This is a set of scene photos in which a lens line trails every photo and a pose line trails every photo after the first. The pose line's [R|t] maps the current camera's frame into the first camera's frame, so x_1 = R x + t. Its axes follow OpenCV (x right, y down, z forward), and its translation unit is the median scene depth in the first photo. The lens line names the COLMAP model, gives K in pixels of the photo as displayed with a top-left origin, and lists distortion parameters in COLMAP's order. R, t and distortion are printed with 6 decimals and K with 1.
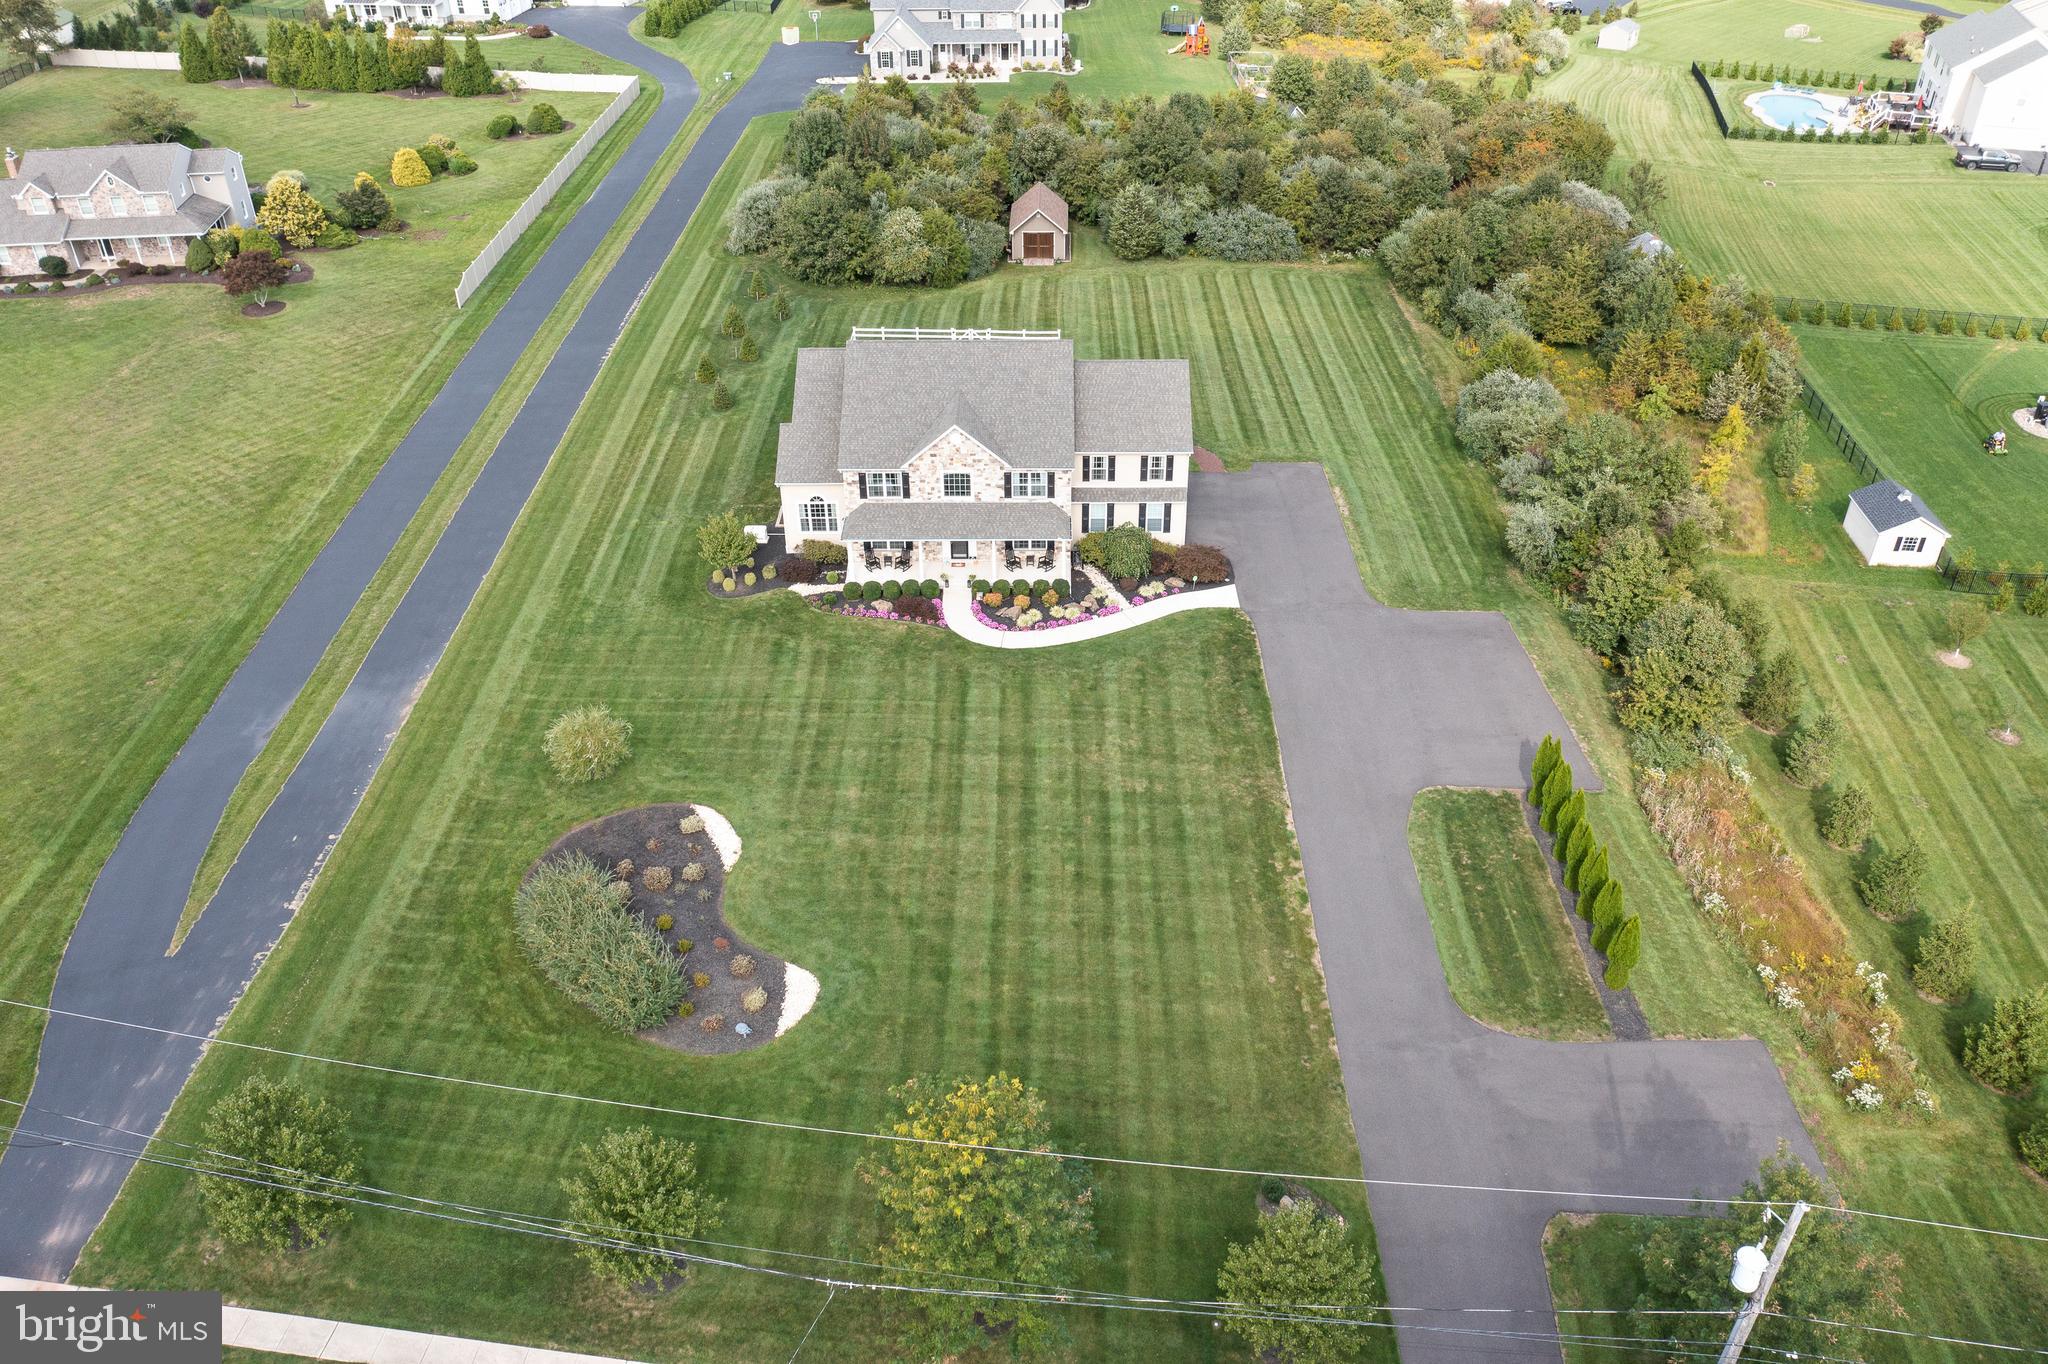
lens RADIAL K [[1617.2, 0, 1024.0], [0, 1617.2, 682.0], [0, 0, 1]] dist [-0.006952, -0.009278]
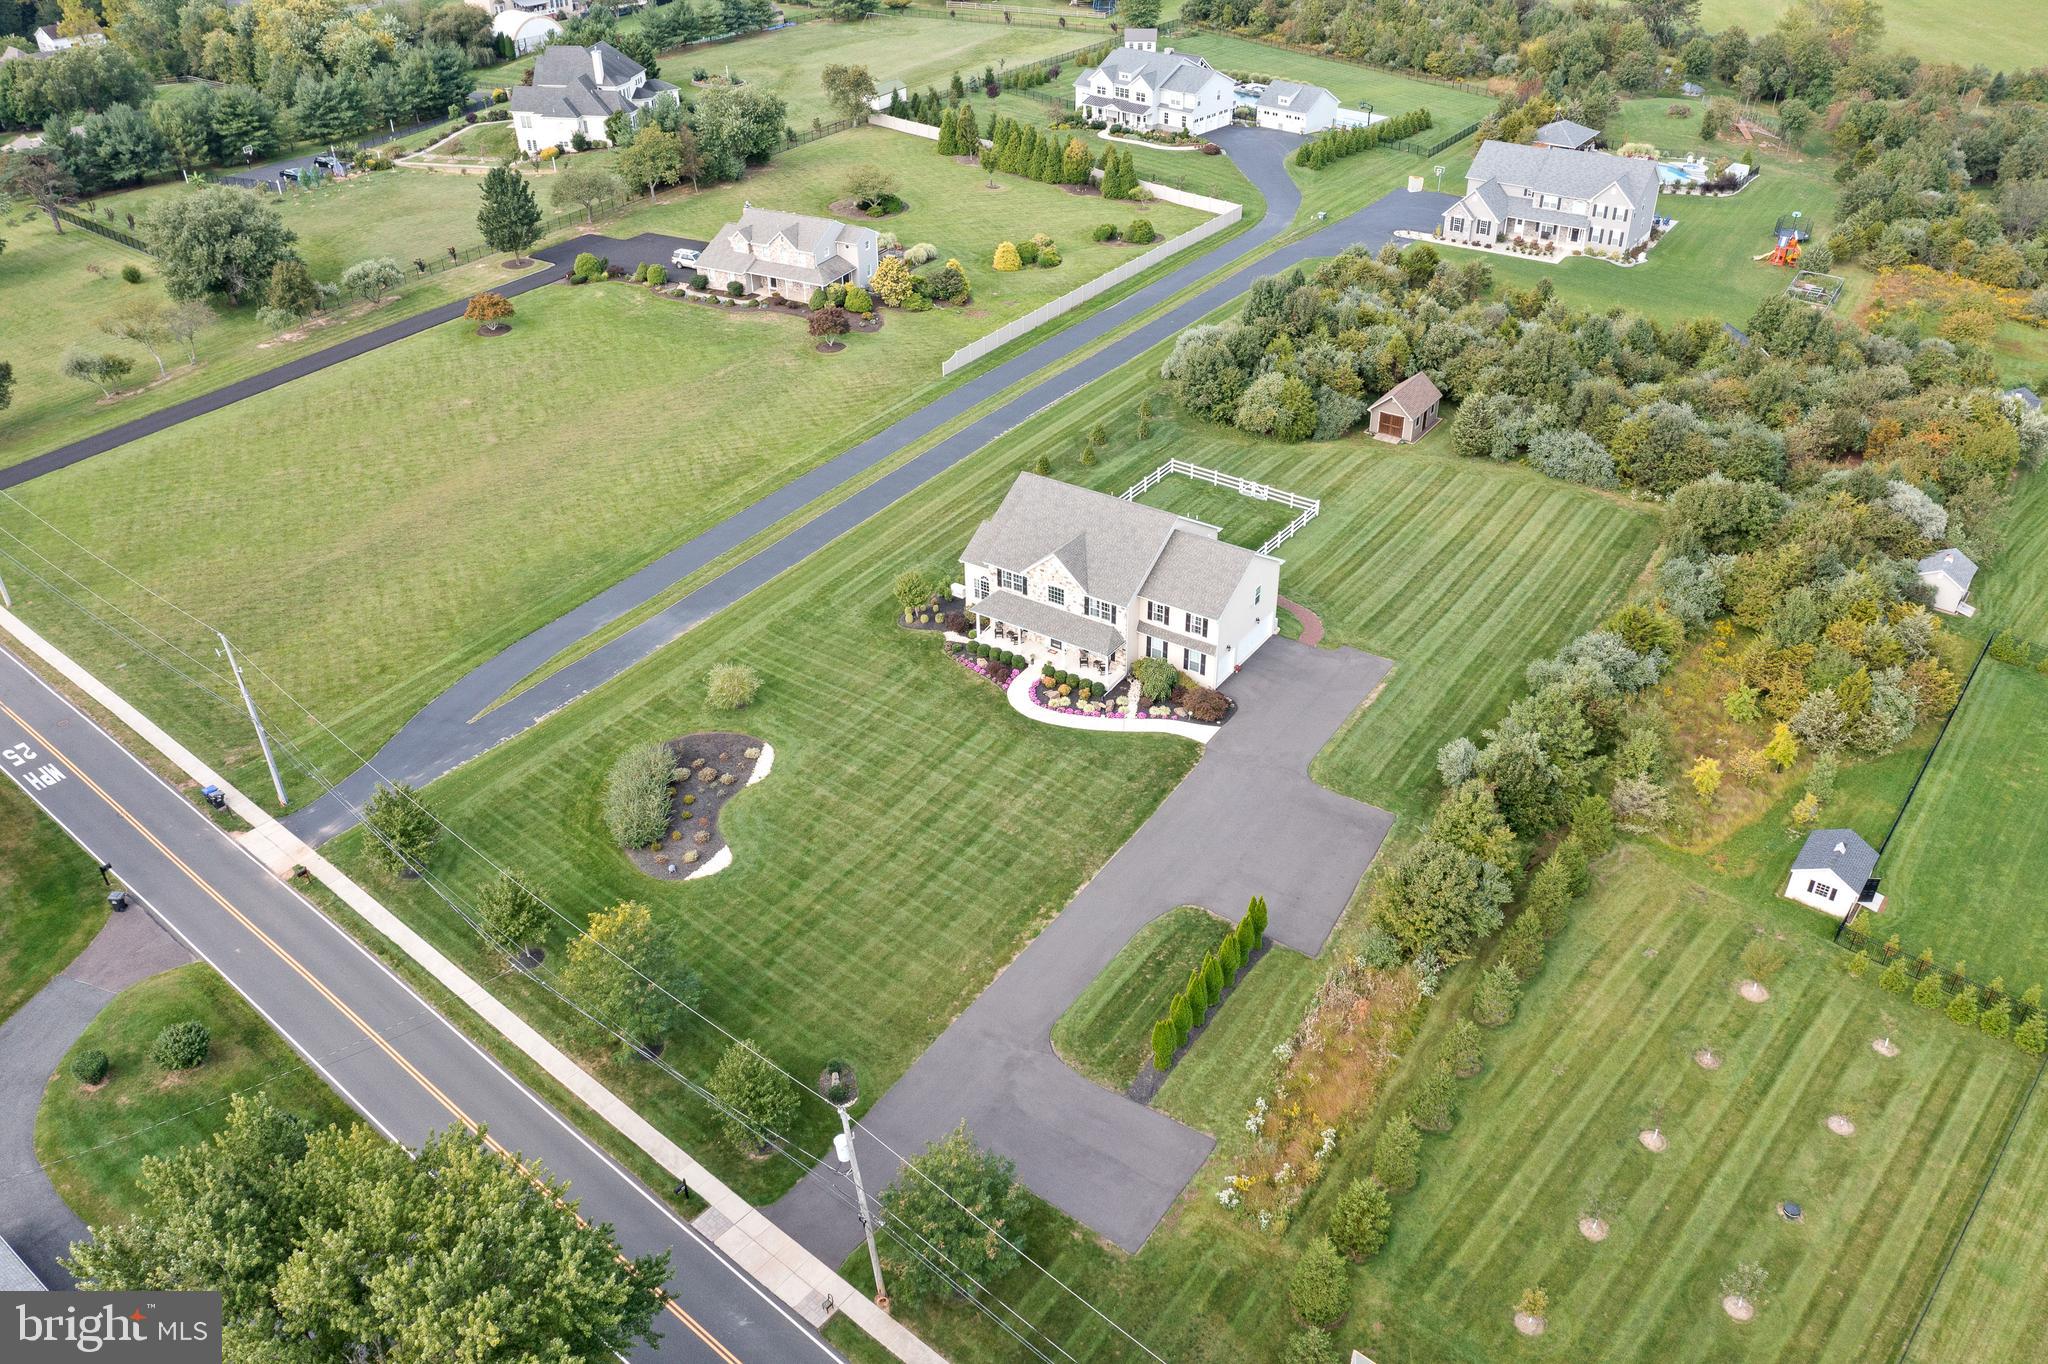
lens RADIAL K [[1617.2, 0, 1024.0], [0, 1617.2, 682.0], [0, 0, 1]] dist [-0.006952, -0.009278]
pose [[0.834842, 0.299423, -0.461935, 0.583100], [-0.305705, 0.950019, 0.063304, -0.127874], [0.457802, 0.088367, 0.884652, -0.224586]]
